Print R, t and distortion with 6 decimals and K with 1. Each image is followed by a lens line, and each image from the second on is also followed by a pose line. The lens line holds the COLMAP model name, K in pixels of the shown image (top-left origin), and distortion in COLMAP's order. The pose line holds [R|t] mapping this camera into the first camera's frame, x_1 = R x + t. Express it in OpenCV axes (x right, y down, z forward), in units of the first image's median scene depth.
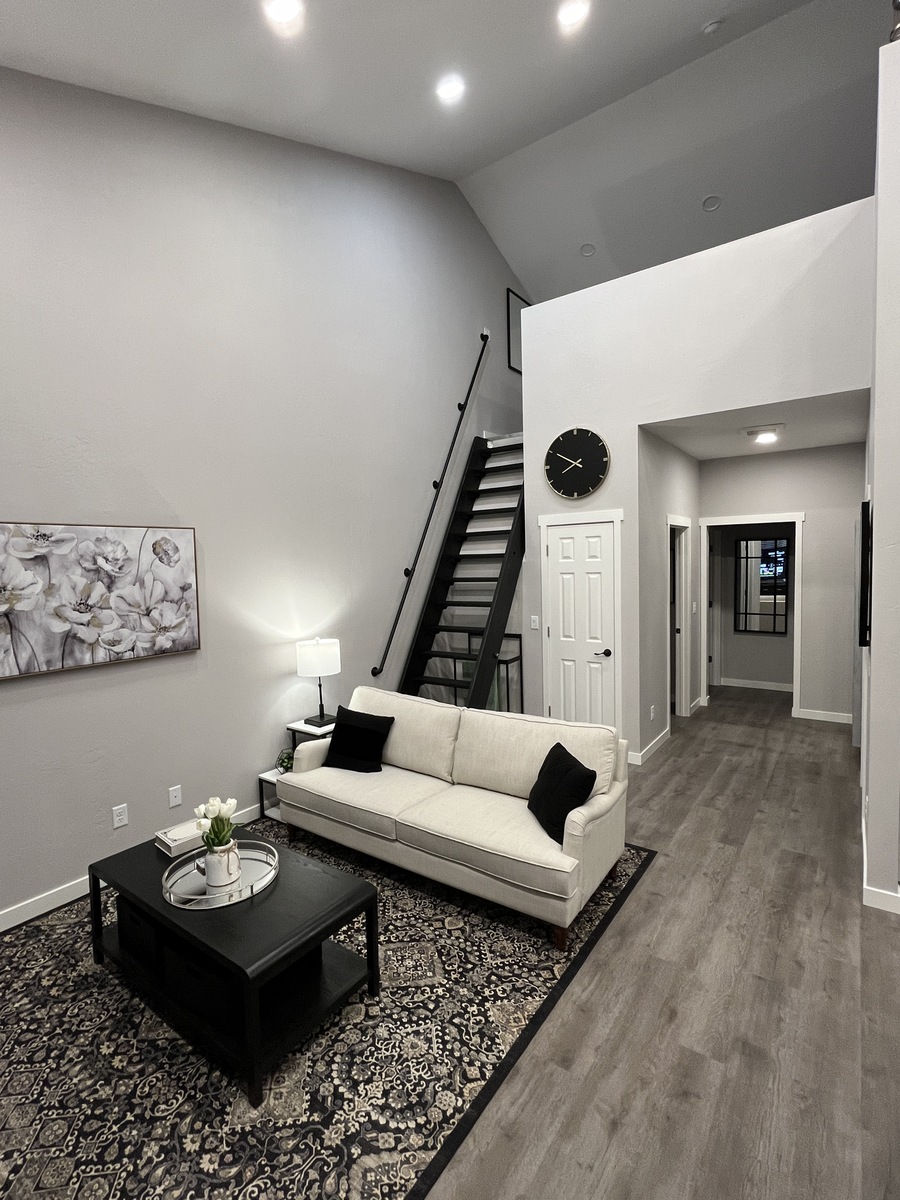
lens RADIAL K [[549.8, 0, 456.0], [0, 549.8, 597.6], [0, 0, 1]] dist [-0.001759, -0.000009]
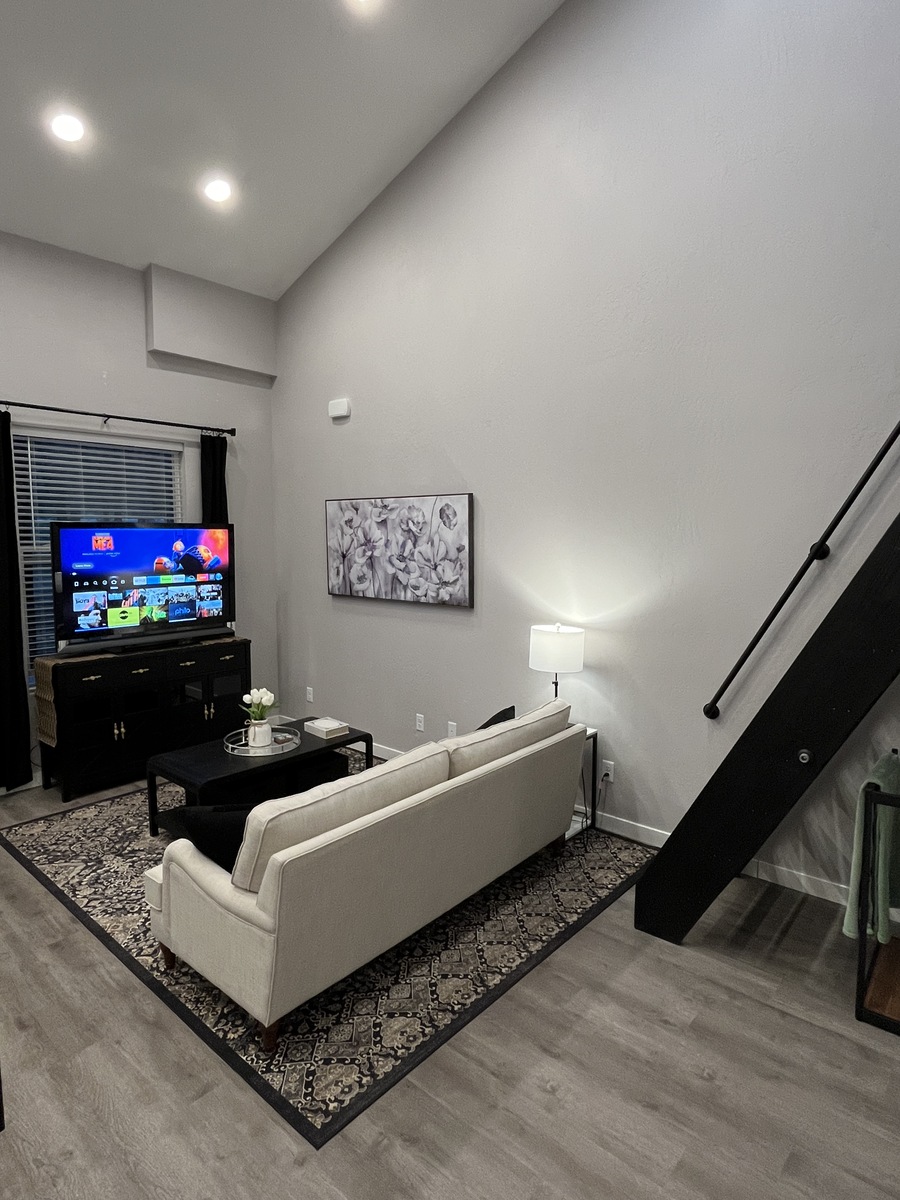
lens RADIAL K [[675.2, 0, 450.0], [0, 675.2, 600.0], [0, 0, 1]] dist [-0.003030, 0.000456]
pose [[-0.085820, 0.125468, -0.988379, 0.965554], [-0.065061, 0.989216, 0.131223, -0.104973], [0.994184, 0.075566, -0.076732, 1.236867]]
